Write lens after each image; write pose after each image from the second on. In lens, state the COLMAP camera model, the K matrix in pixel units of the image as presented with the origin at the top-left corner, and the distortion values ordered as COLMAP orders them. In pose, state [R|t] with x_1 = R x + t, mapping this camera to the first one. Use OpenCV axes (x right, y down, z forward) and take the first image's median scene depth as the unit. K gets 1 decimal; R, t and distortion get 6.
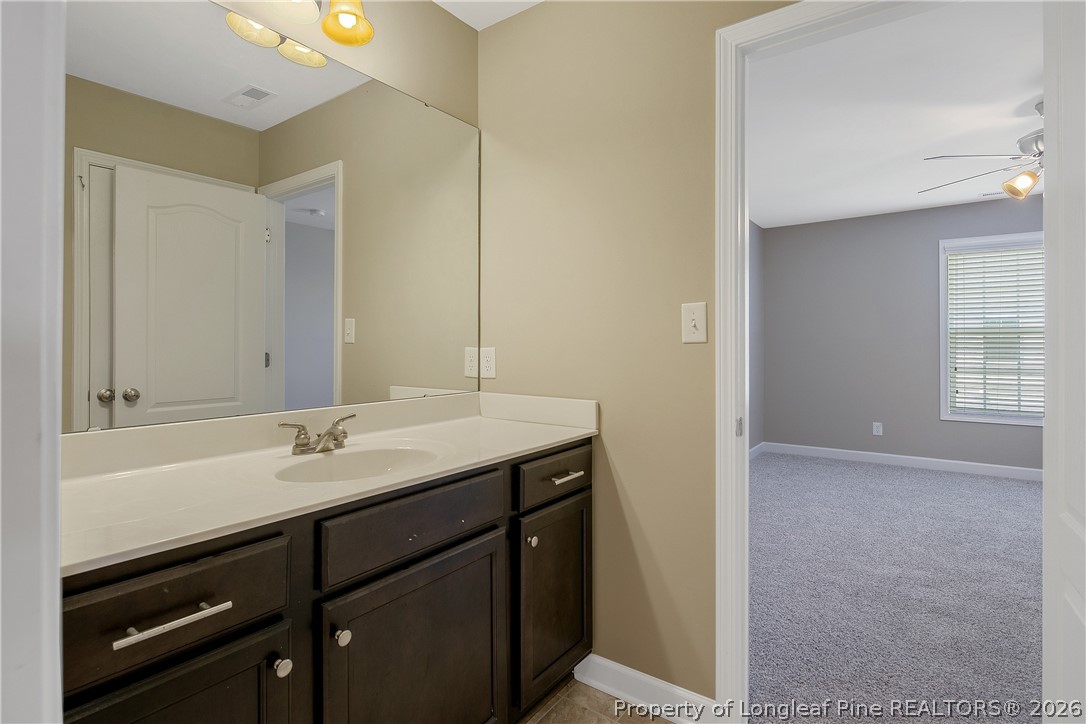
lens RADIAL K [[531.6, 0, 529.8], [0, 531.6, 344.2], [0, 0, 1]] dist [-0.002250, -0.000958]
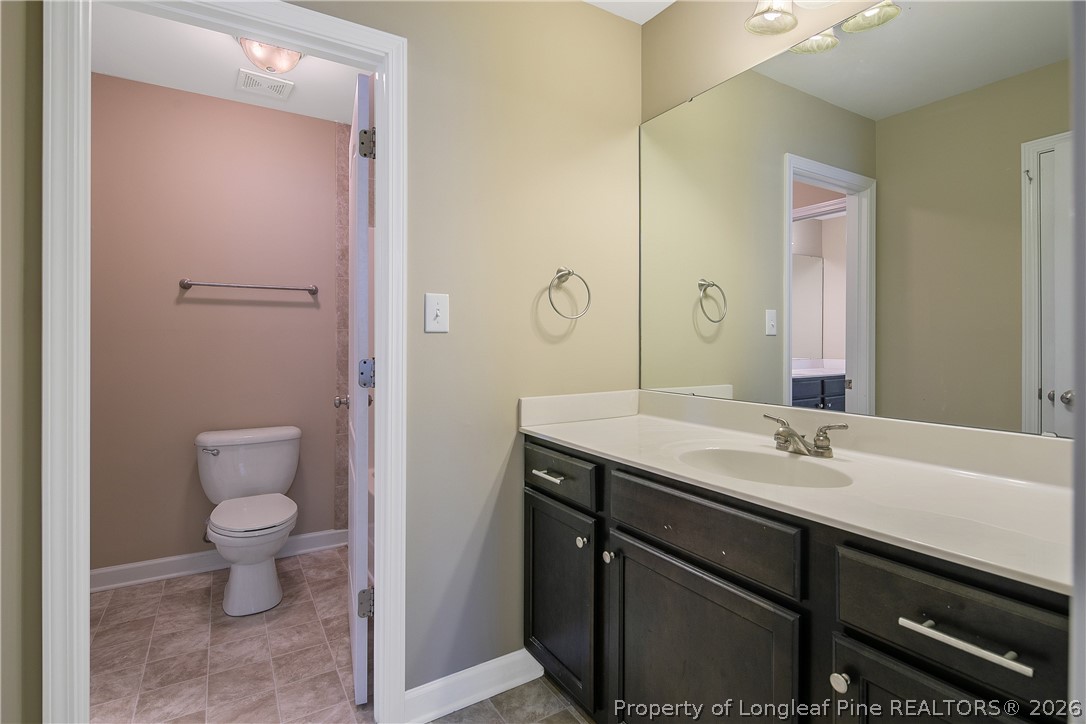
lens RADIAL K [[531.6, 0, 529.8], [0, 531.6, 344.2], [0, 0, 1]] dist [-0.002250, -0.000958]
pose [[-0.378703, 0.001042, -0.925518, 0.665528], [-0.005173, 0.999981, 0.003242, 0.004160], [0.925504, 0.006015, -0.378691, 0.904785]]
